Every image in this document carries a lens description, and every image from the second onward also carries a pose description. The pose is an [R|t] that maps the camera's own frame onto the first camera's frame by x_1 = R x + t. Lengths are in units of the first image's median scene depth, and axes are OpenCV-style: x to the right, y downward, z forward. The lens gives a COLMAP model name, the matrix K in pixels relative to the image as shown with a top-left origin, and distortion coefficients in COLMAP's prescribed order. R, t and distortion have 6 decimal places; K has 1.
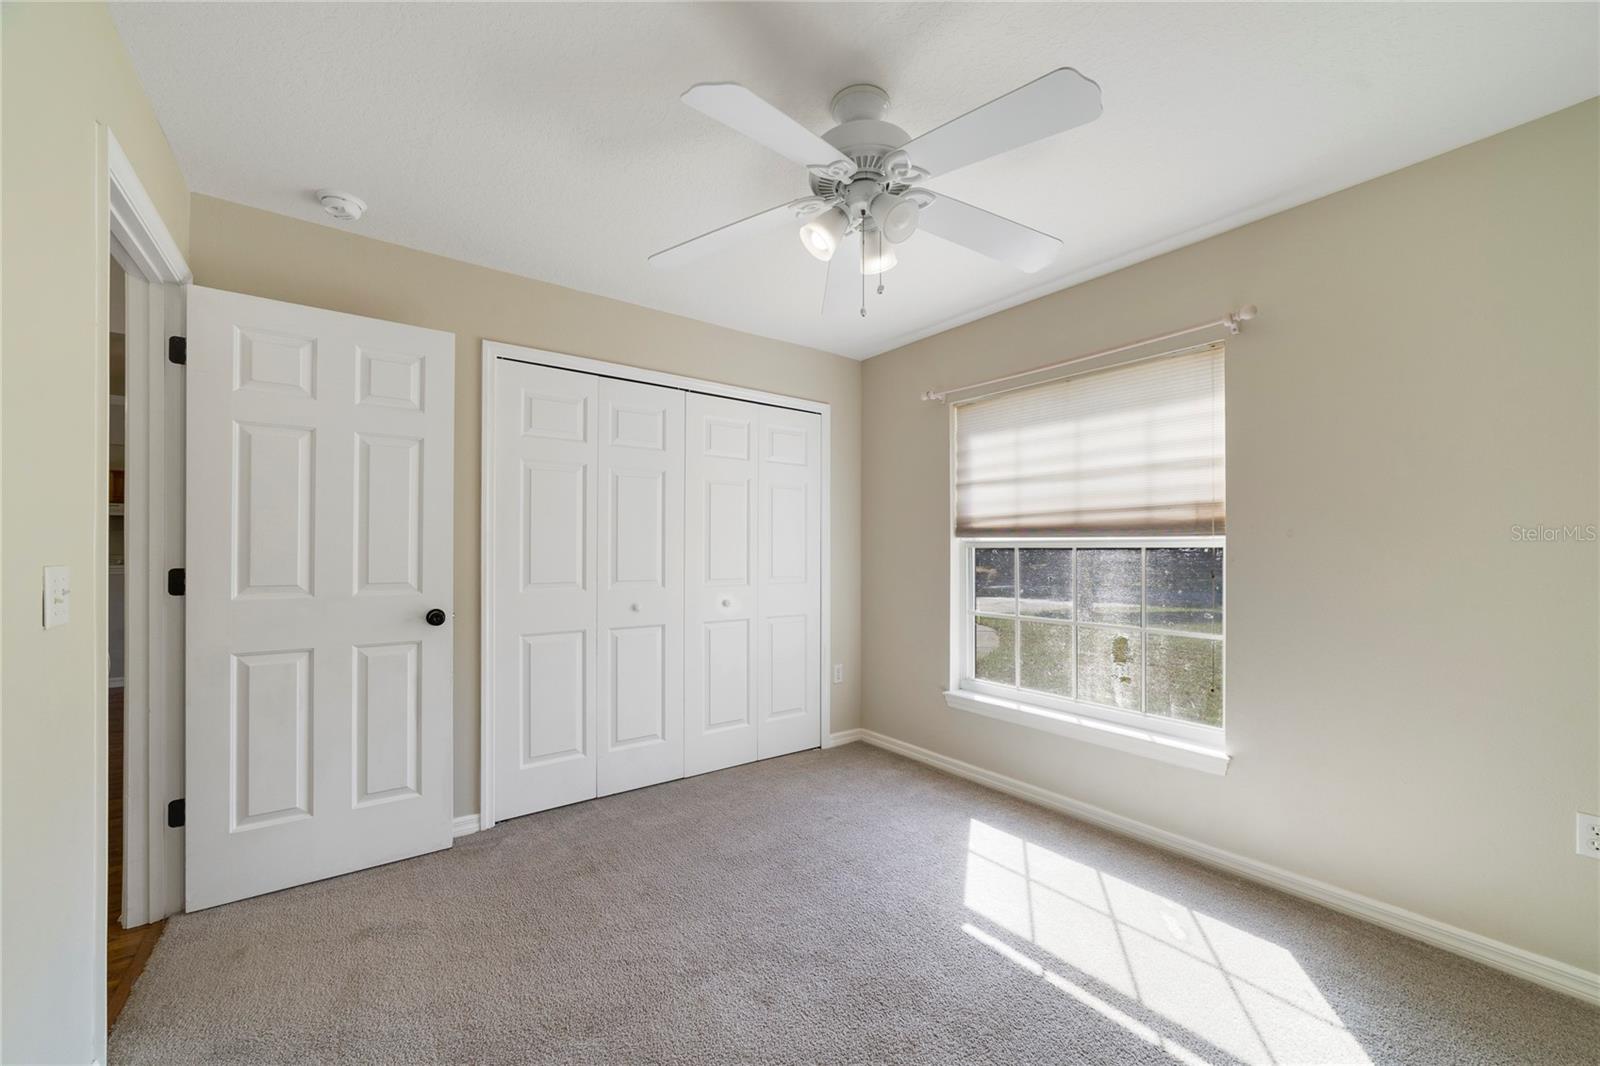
lens RADIAL K [[625.3, 0, 799.3], [0, 625.3, 545.6], [0, 0, 1]] dist [-0.002406, 0.000269]
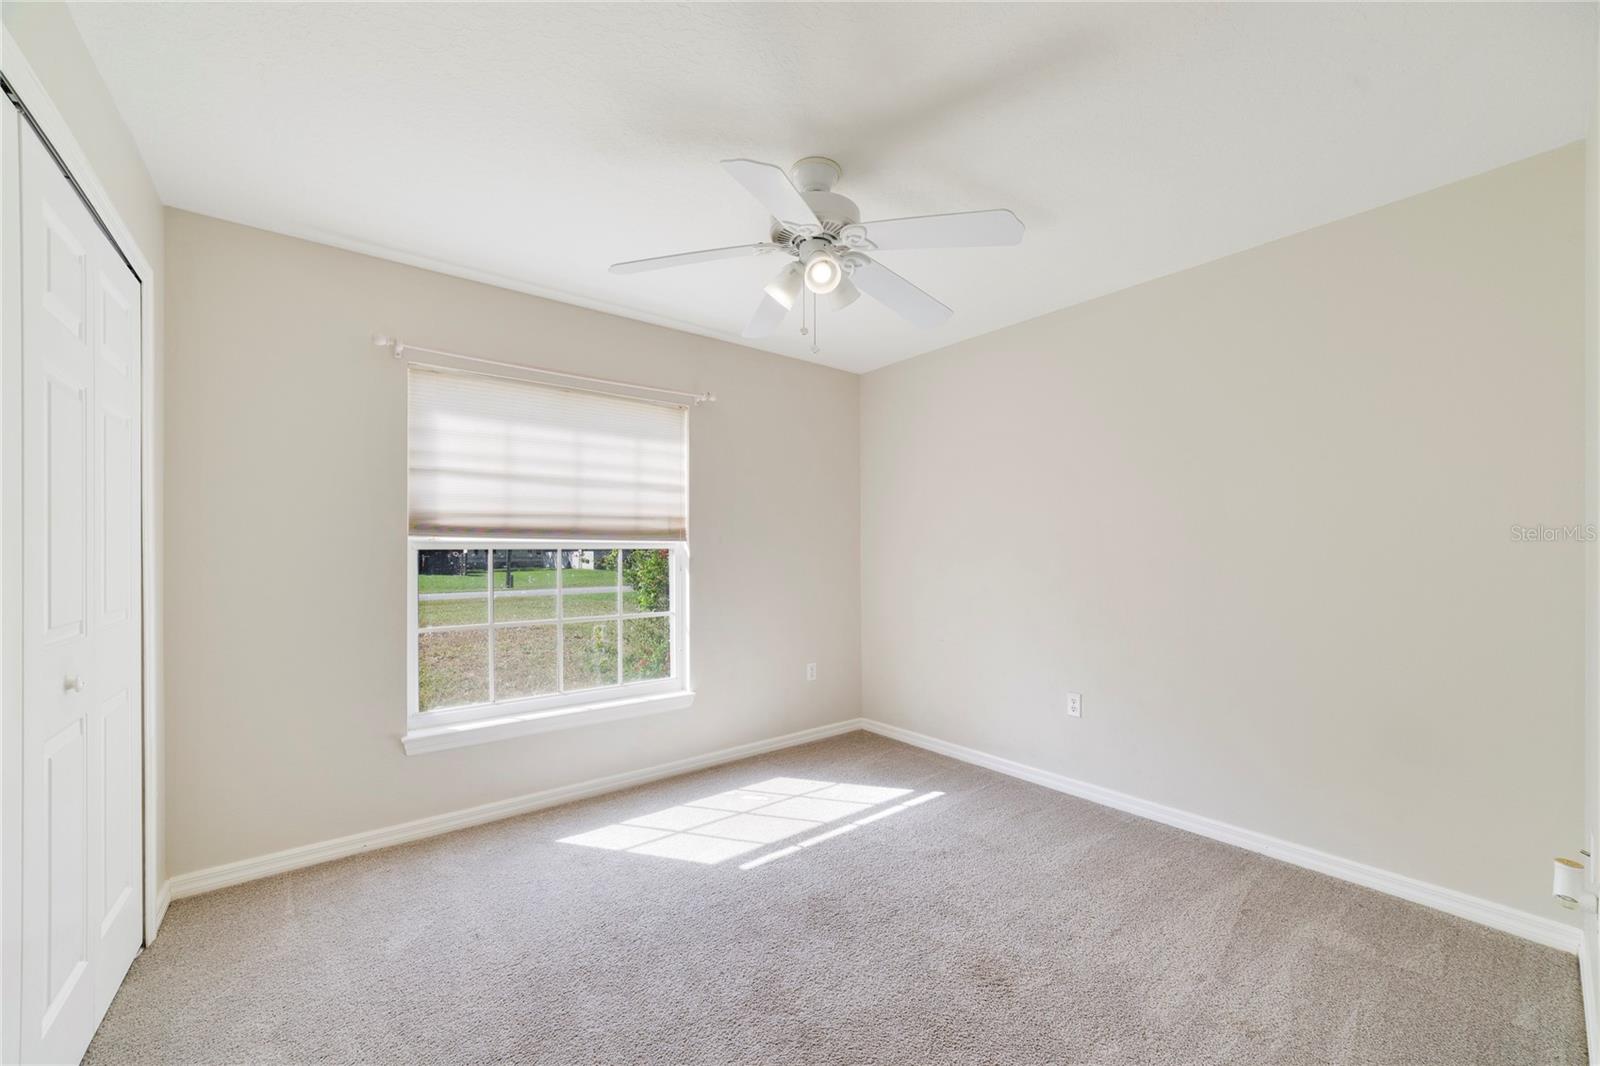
lens RADIAL K [[625.3, 0, 813.9], [0, 625.3, 545.5], [0, 0, 1]] dist [-0.002406, 0.000269]
pose [[-0.036468, 0.004969, 0.999322, -0.697599], [-0.004587, 0.999976, -0.005139, 0.000171], [-0.999324, -0.004772, -0.036445, 0.680372]]
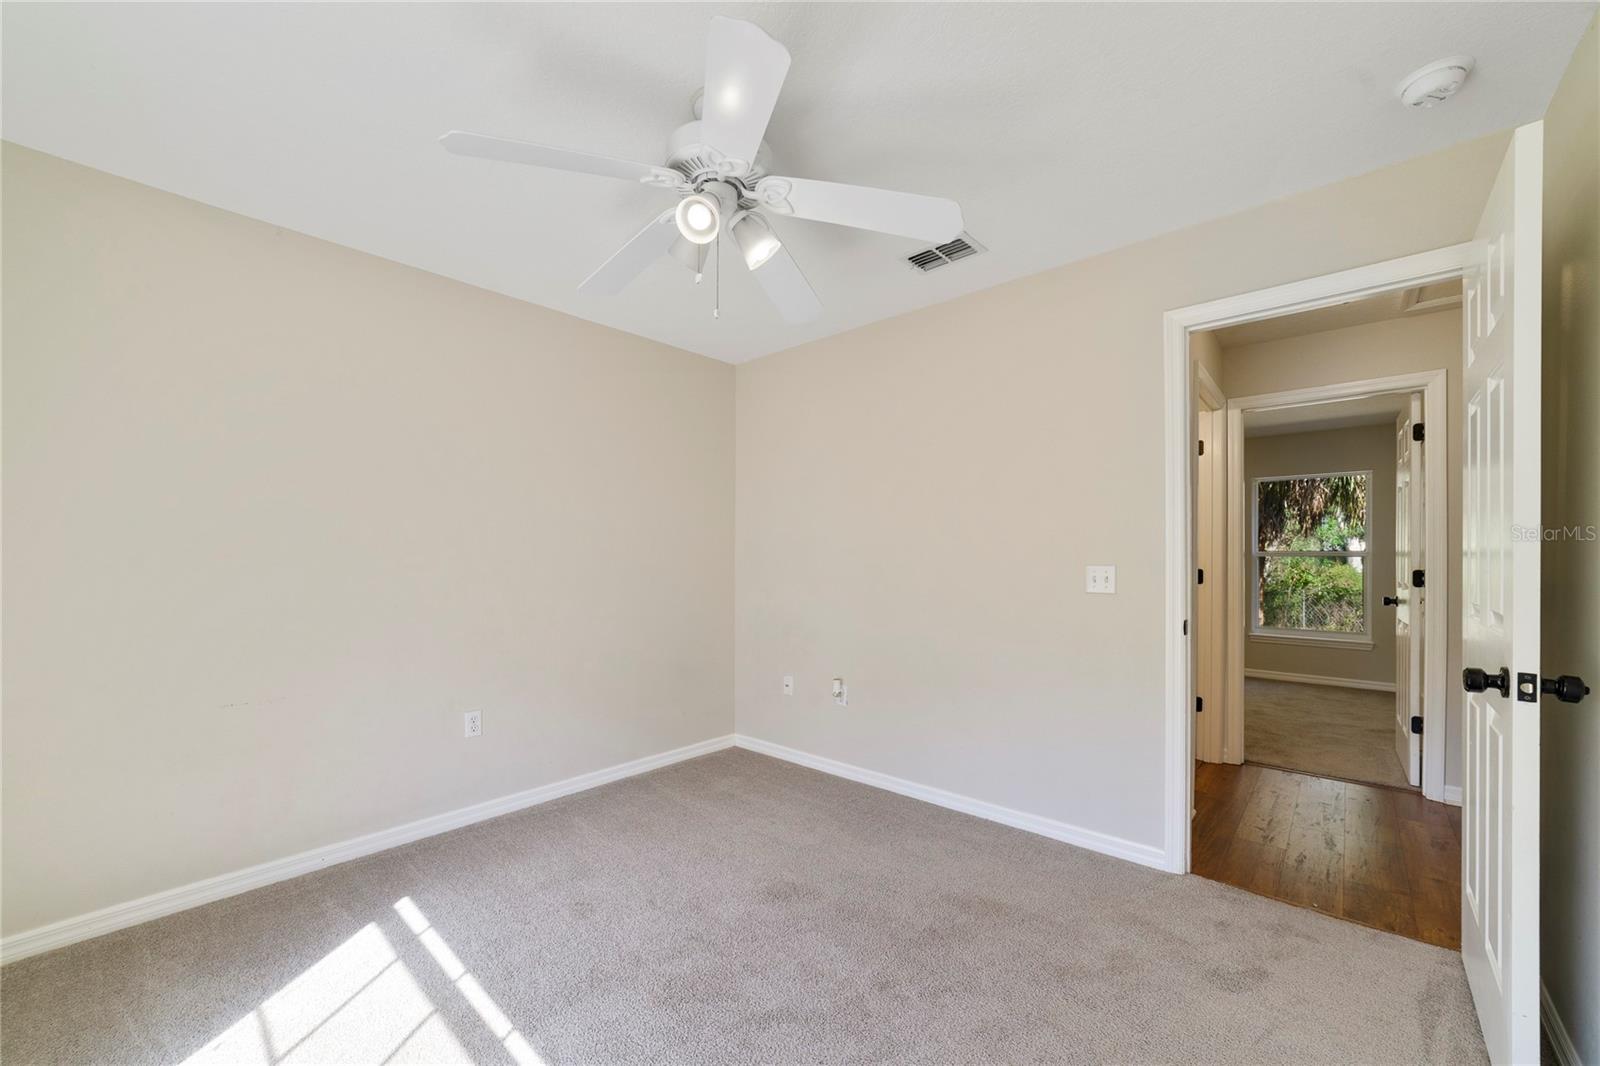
lens RADIAL K [[643.3, 0, 793.8], [0, 643.3, 553.4], [0, 0, 1]] dist [-0.001565, 0.000118]
pose [[-0.983811, -0.000268, -0.179209, 0.103699], [0.001060, 0.999973, -0.007311, 0.009892], [0.179206, -0.007382, -0.983784, 1.310973]]
